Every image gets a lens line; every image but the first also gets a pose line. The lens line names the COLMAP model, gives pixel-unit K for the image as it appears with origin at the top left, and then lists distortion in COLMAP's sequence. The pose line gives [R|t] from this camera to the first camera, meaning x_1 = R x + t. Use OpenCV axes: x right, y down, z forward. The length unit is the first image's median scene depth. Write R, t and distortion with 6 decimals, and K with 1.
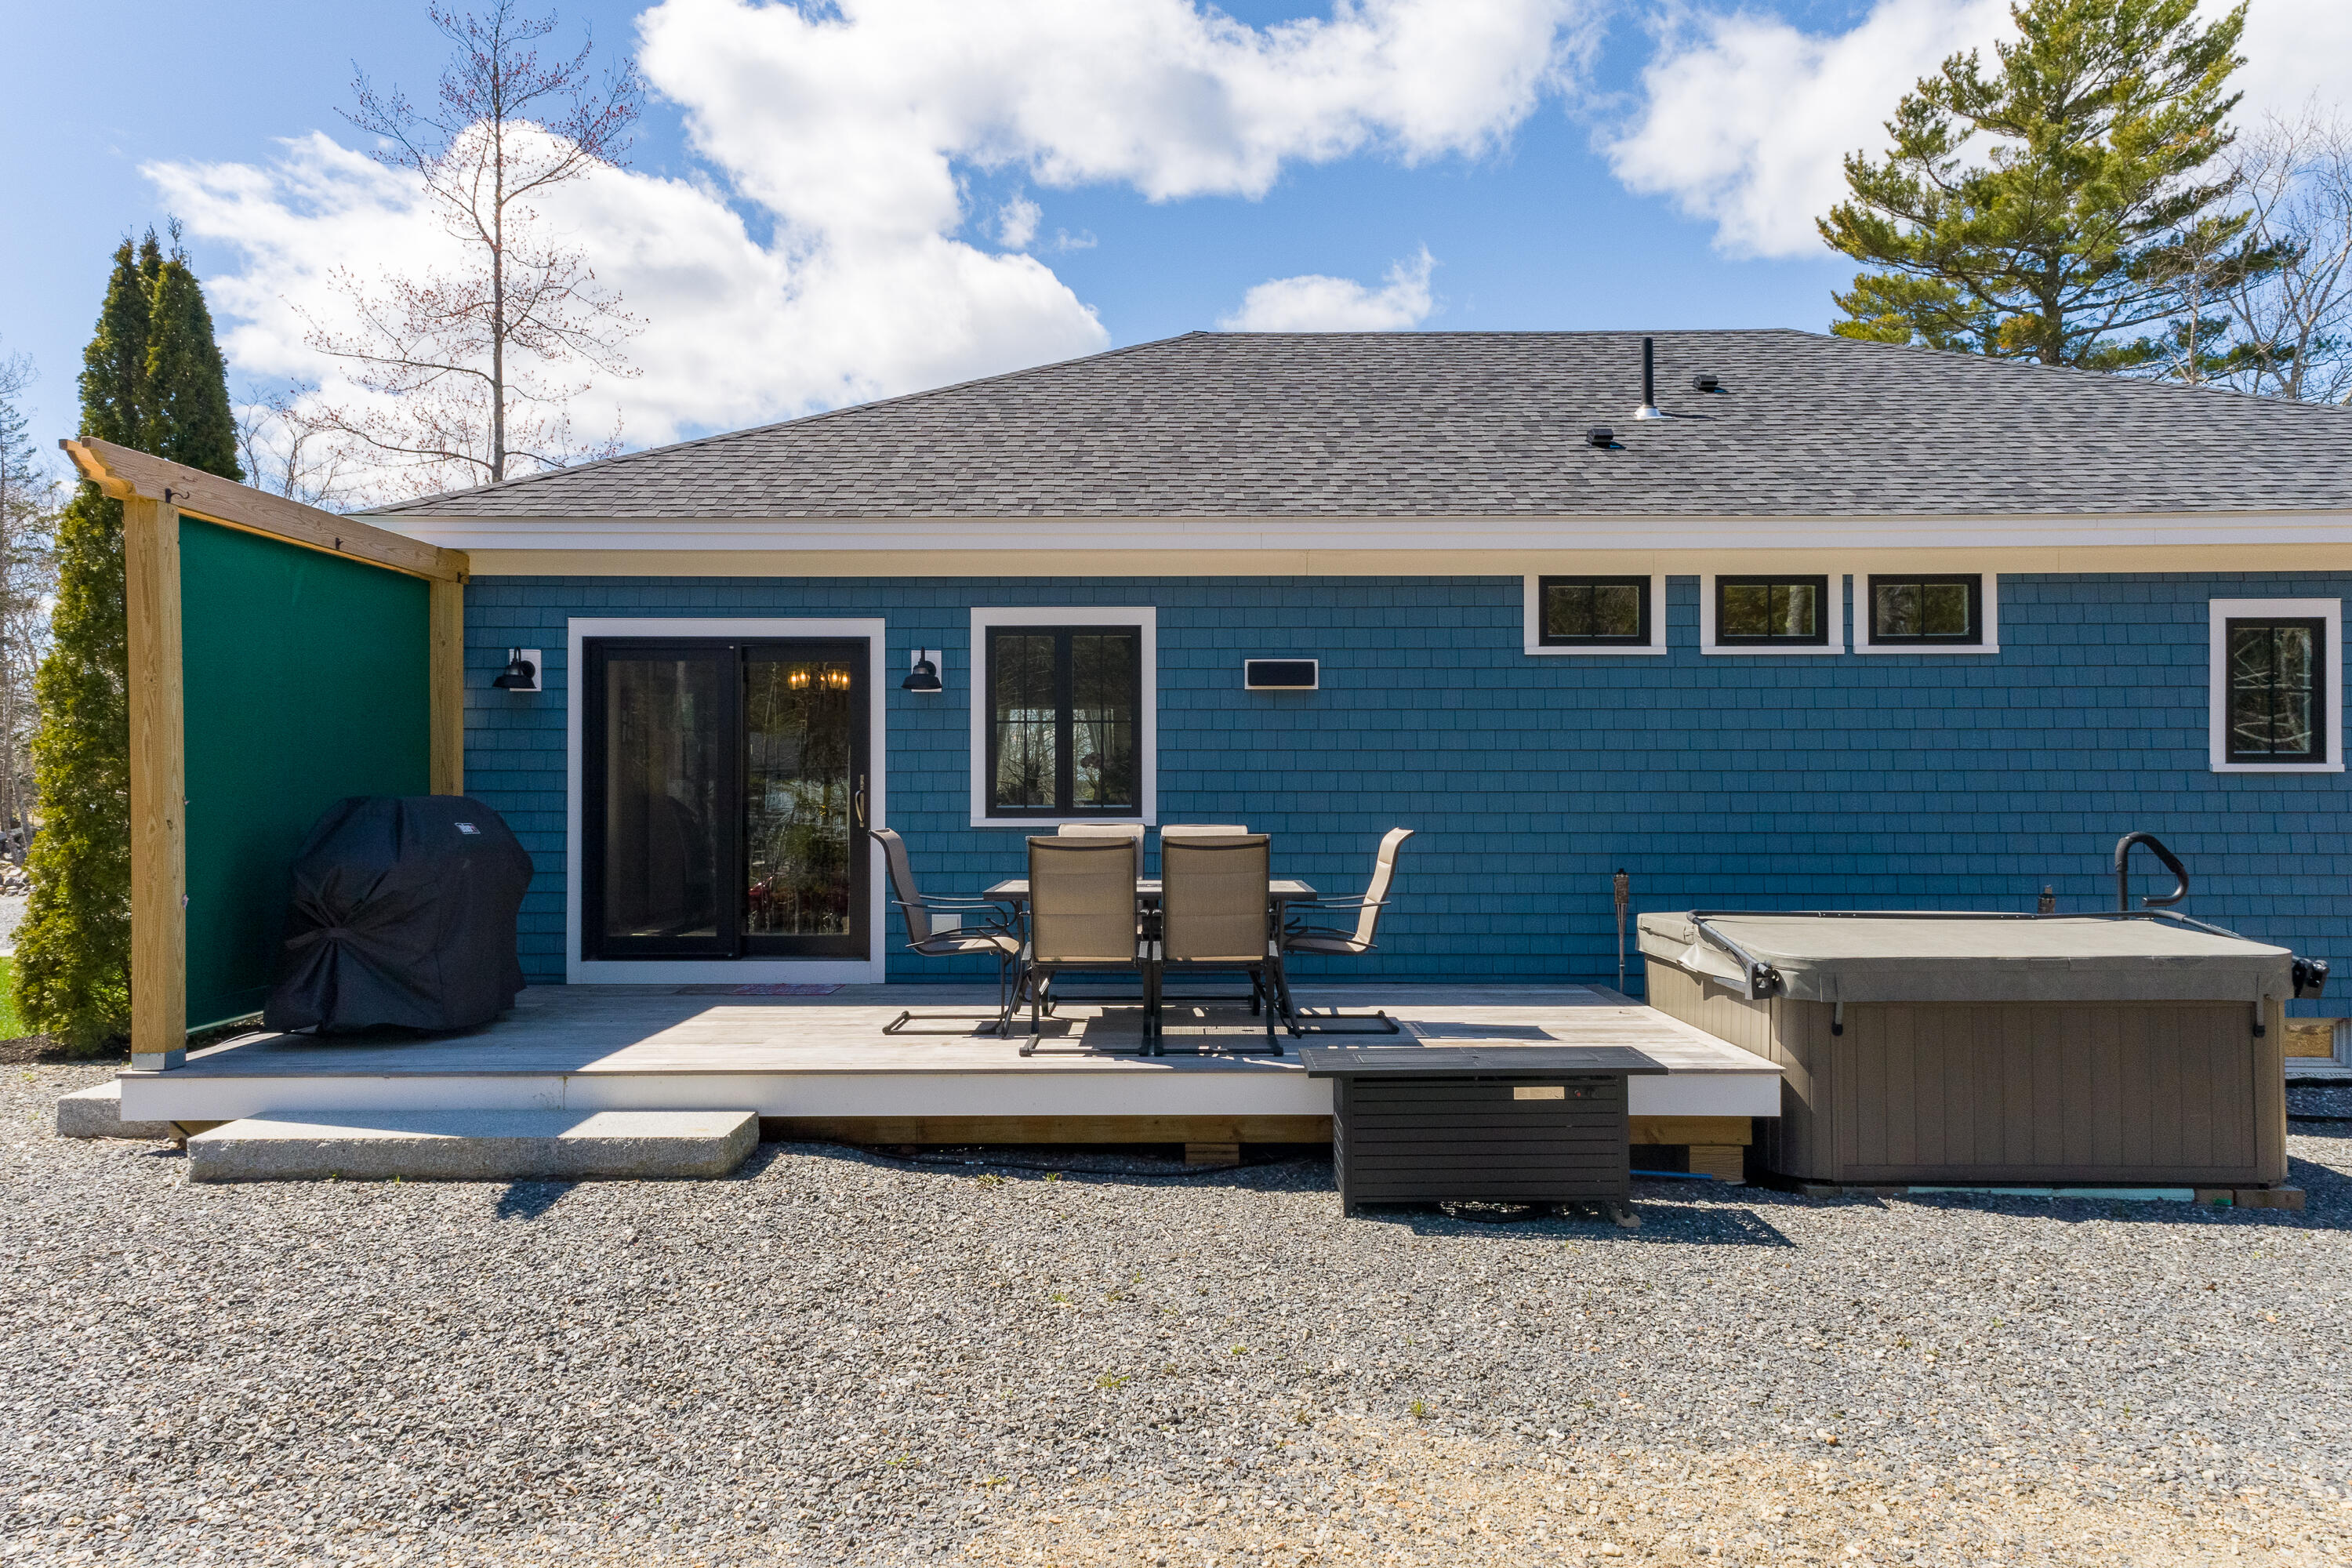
lens RADIAL K [[1560.7, 0, 1176.0], [0, 1560.7, 784.0], [0, 0, 1]] dist [0.028291, 0.002848]
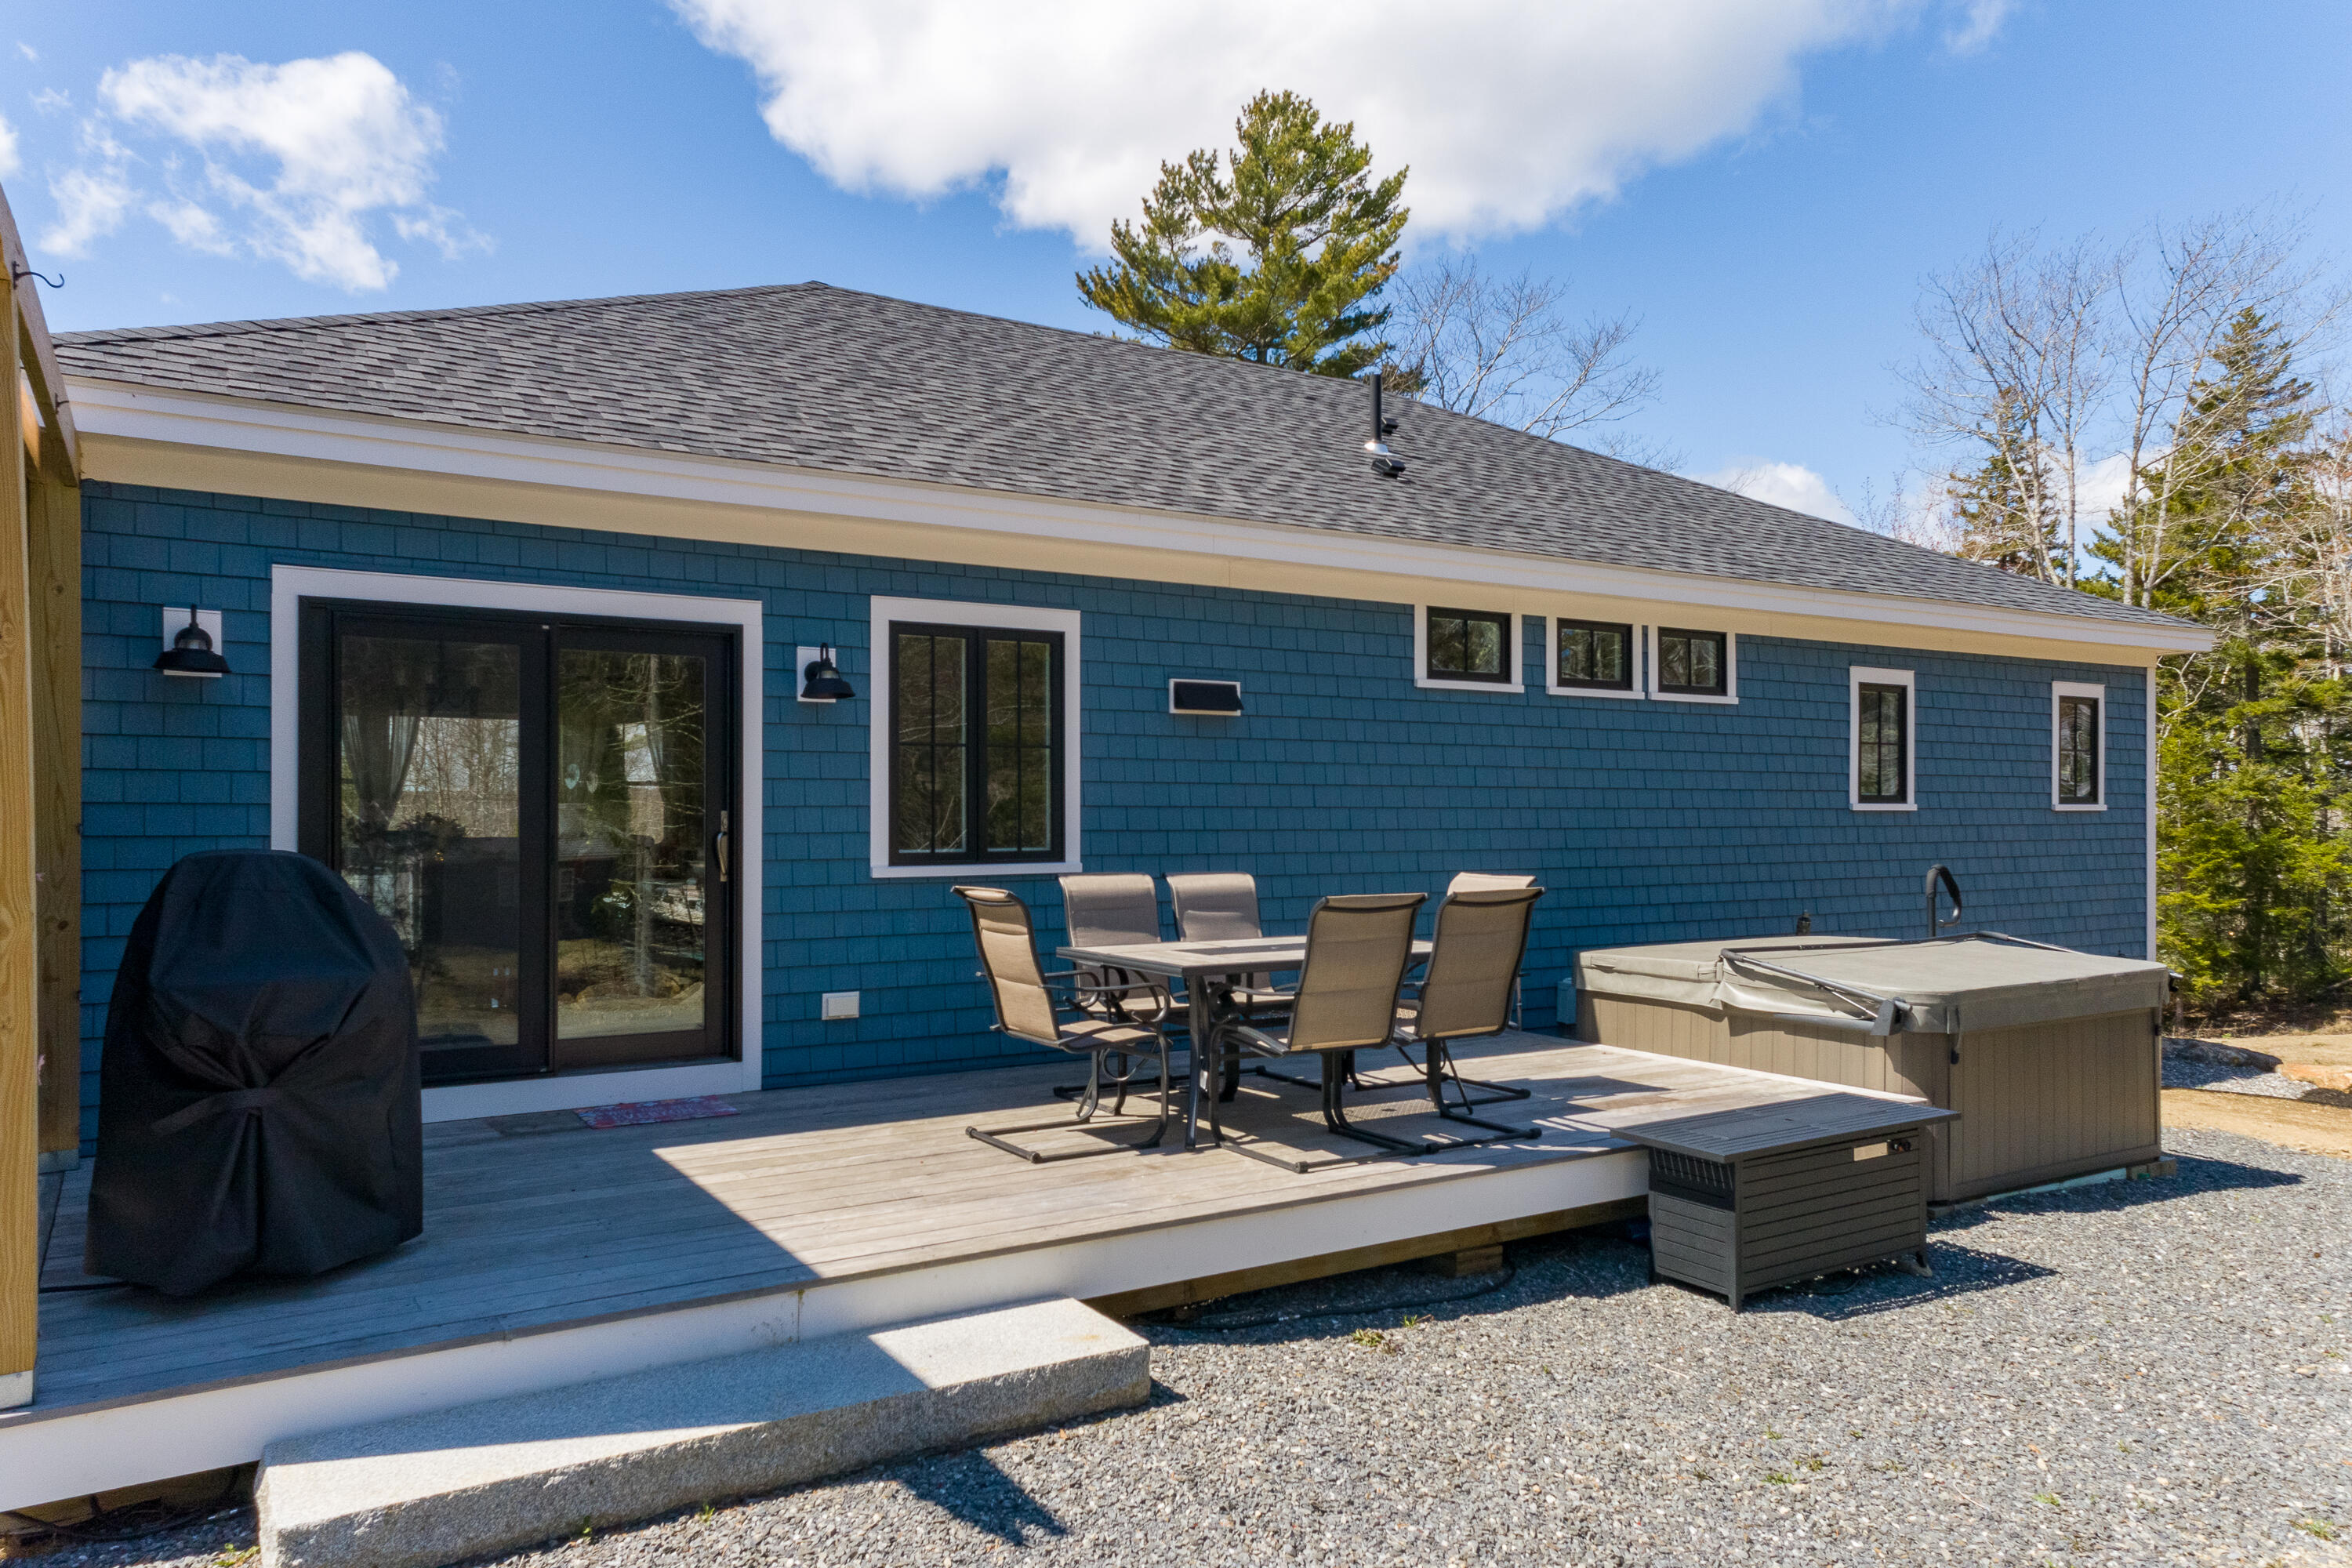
lens RADIAL K [[1588.2, 0, 1176.0], [0, 1588.2, 784.0], [0, 0, 1]] dist [0.018993, 0.021611]
pose [[0.846844, 0.010680, 0.531733, -0.422140], [-0.004228, 0.999902, -0.013350, -0.009280], [-0.531824, 0.009057, 0.846807, 0.249953]]
